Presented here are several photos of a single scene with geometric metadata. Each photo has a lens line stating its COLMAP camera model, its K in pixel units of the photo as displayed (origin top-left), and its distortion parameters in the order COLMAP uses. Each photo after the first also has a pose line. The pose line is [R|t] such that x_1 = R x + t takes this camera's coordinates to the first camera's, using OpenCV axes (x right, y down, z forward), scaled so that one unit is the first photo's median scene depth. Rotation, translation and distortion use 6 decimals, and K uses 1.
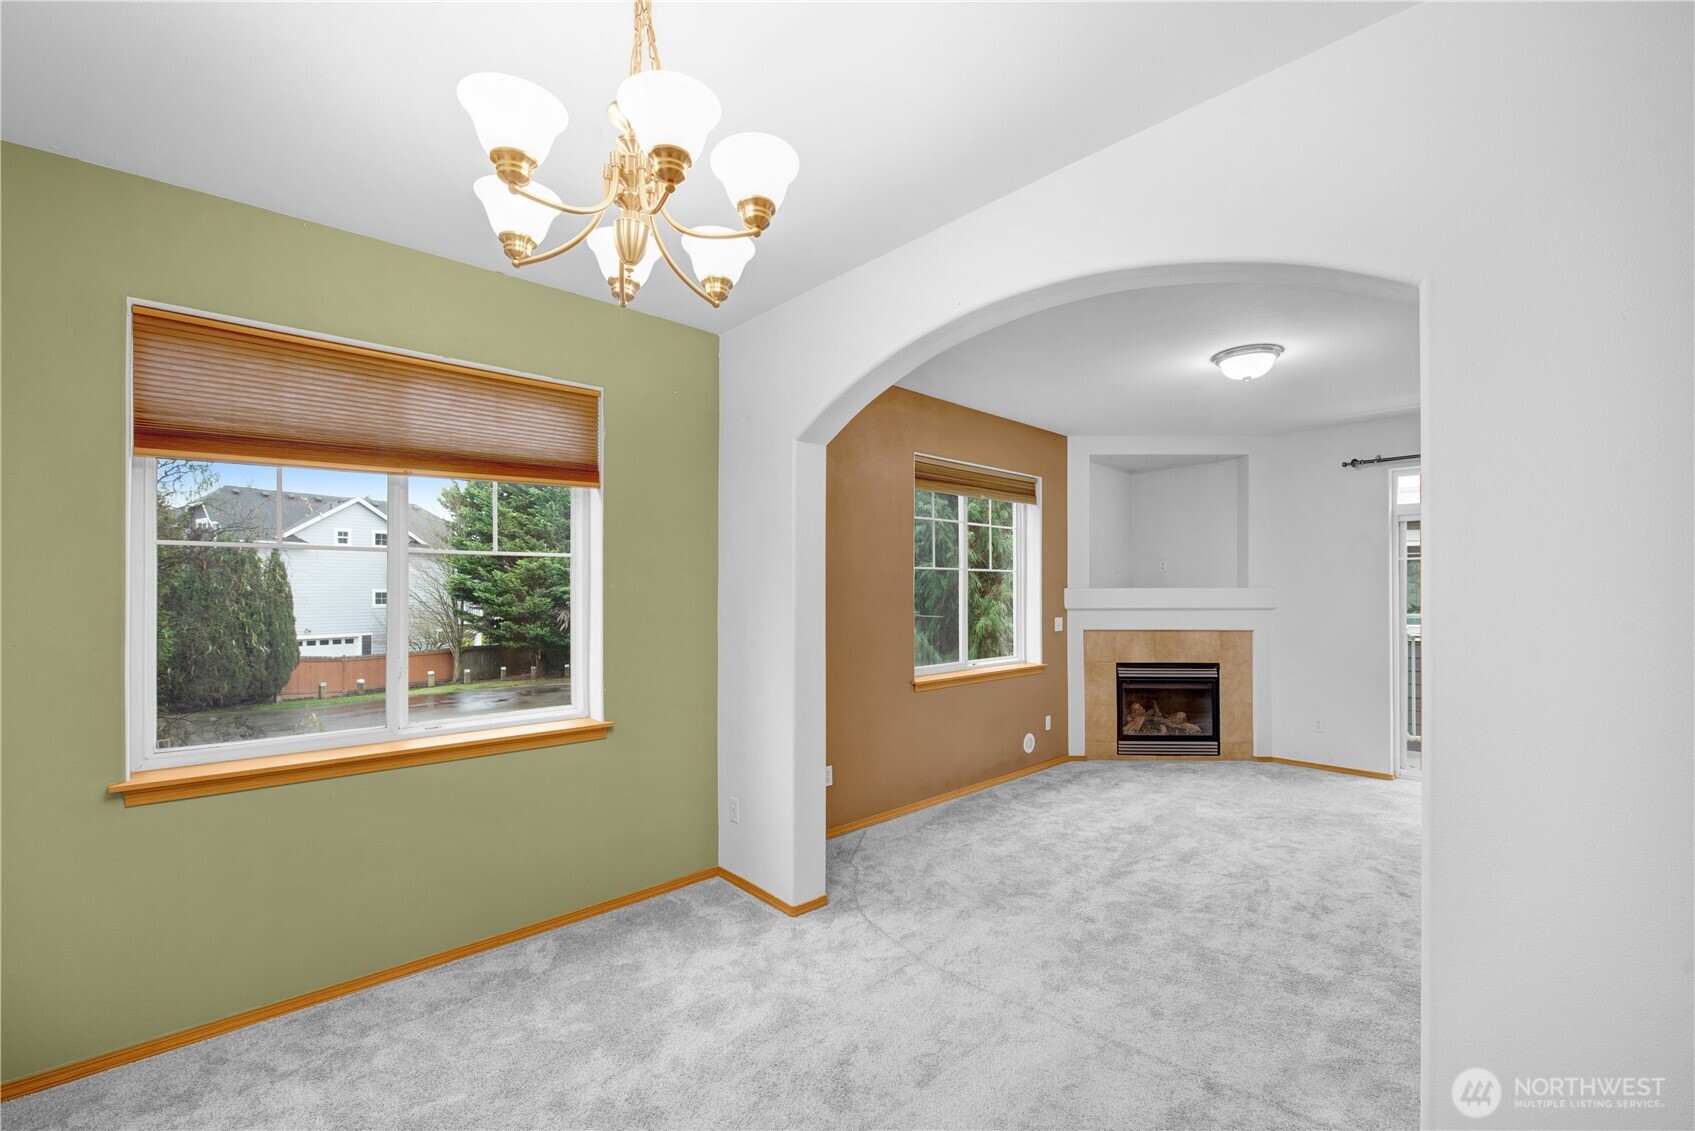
lens RADIAL K [[701.1, 0, 845.8], [0, 701.1, 577.3], [0, 0, 1]] dist [-0.009920, -0.007586]
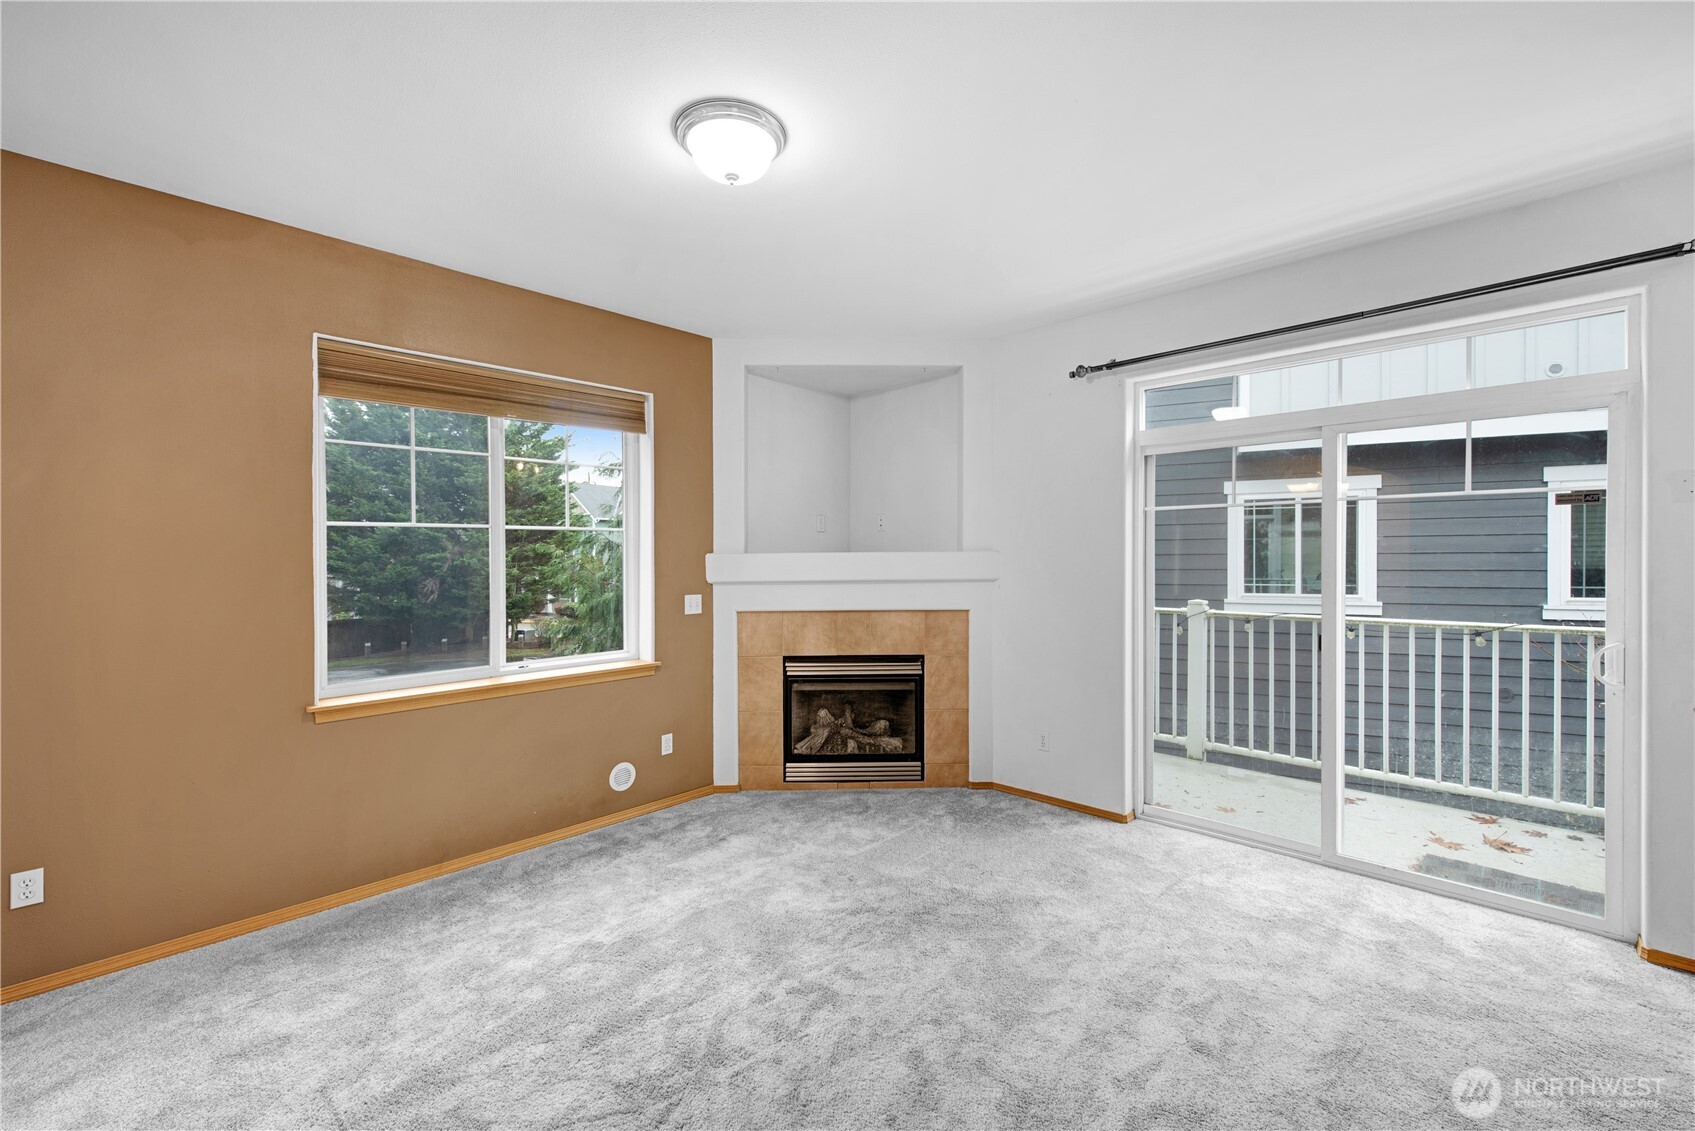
lens RADIAL K [[704.4, 0, 847.5], [0, 704.4, 565.5], [0, 0, 1]] dist [0.017080, -0.008087]
pose [[0.998352, -0.005648, 0.057113, 0.450367], [0.003807, 0.999471, 0.032300, 0.005717], [-0.057266, -0.032030, 0.997845, 0.296913]]
